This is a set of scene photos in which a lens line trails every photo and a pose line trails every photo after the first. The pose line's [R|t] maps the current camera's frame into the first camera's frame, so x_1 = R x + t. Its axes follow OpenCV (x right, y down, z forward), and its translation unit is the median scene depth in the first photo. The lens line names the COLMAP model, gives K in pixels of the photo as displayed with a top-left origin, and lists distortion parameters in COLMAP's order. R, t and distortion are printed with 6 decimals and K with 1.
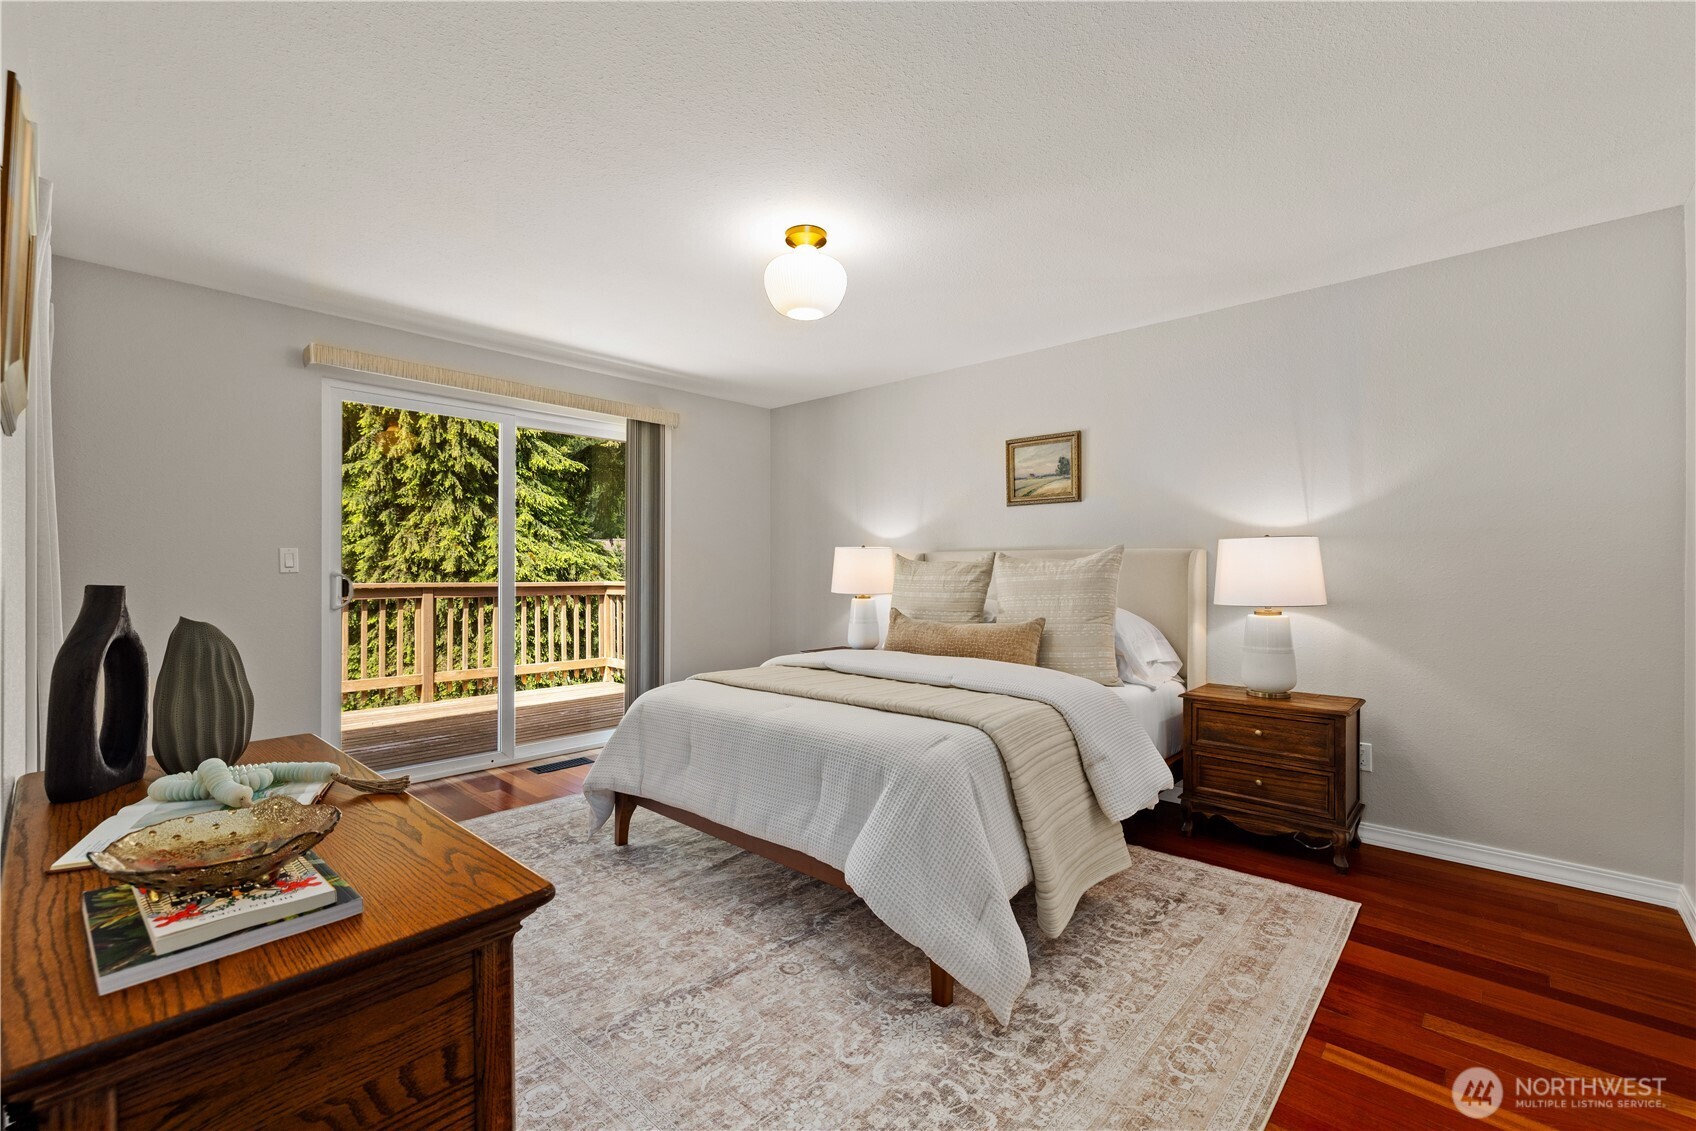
lens RADIAL K [[722.6, 0, 848.0], [0, 722.6, 565.5], [0, 0, 1]] dist [0.001616, 0.000049]
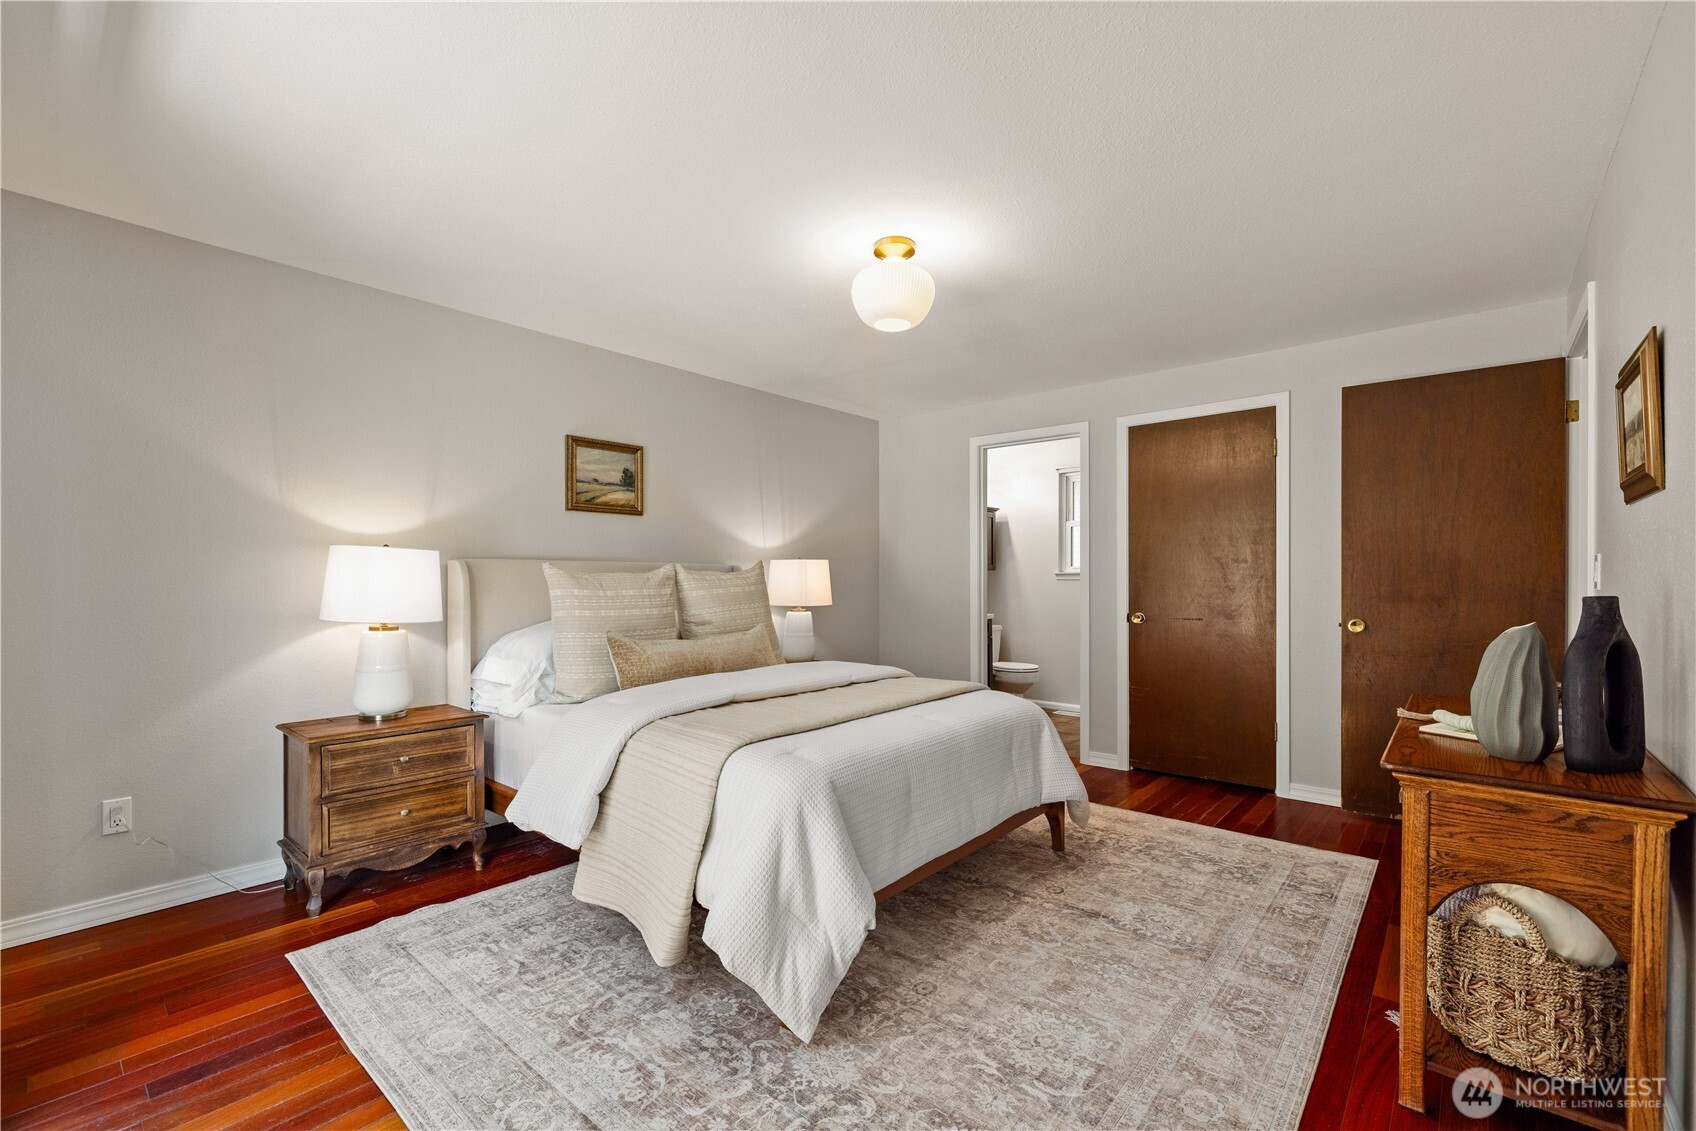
lens RADIAL K [[717.1, 0, 847.9], [0, 717.1, 580.6], [0, 0, 1]] dist [-0.001103, -0.000366]
pose [[-0.021716, -0.002688, 0.999761, -0.704816], [0.001417, 0.999995, 0.002719, 0.001220], [-0.999763, 0.001476, -0.021712, 0.731619]]
